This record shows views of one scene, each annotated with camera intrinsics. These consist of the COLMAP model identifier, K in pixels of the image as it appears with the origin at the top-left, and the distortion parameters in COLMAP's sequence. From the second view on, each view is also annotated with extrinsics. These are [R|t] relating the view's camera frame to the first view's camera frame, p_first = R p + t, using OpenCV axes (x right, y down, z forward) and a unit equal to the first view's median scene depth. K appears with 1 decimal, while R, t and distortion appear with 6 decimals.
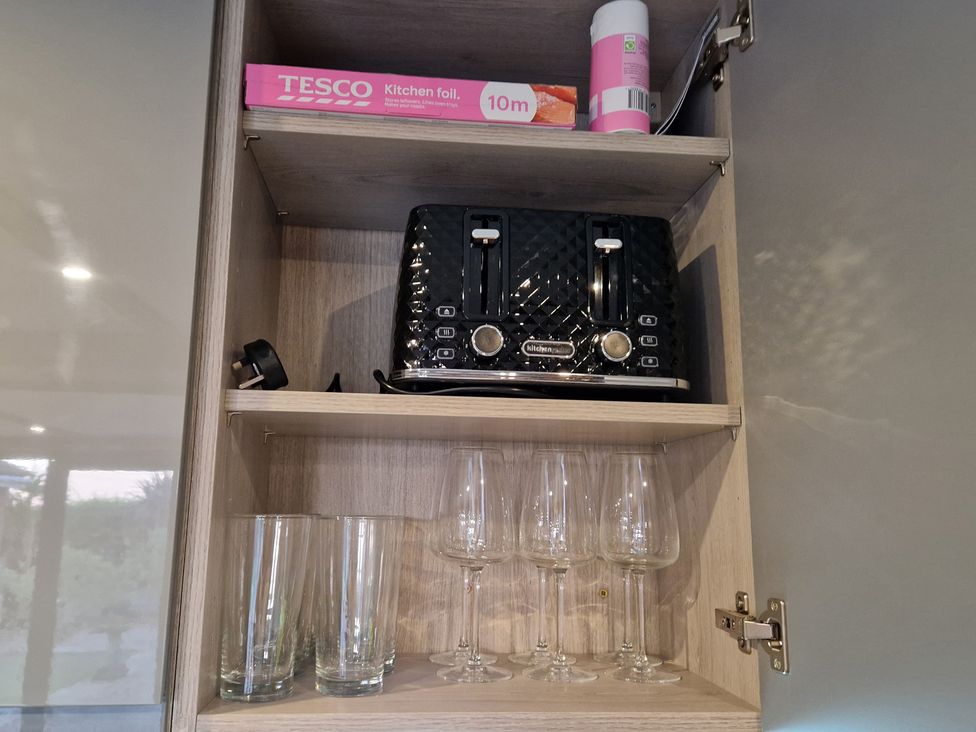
lens RADIAL K [[639.8, 0, 482.9], [0, 639.8, 382.9], [0, 0, 1]] dist [0.047571, -0.058508]
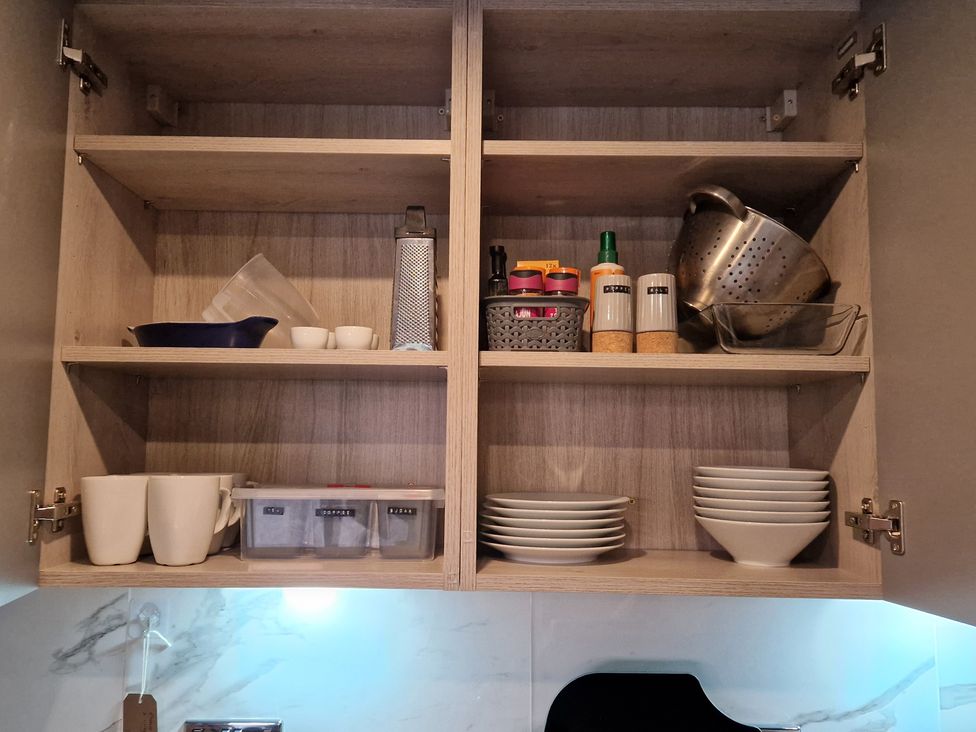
lens RADIAL K [[672.2, 0, 459.4], [0, 672.2, 364.4], [0, 0, 1]] dist [0.052310, -0.045102]
pose [[0.989916, -0.005529, -0.141549, -0.209664], [0.013795, 0.998251, 0.057480, -0.038923], [0.140984, -0.058853, 0.988261, -0.444334]]
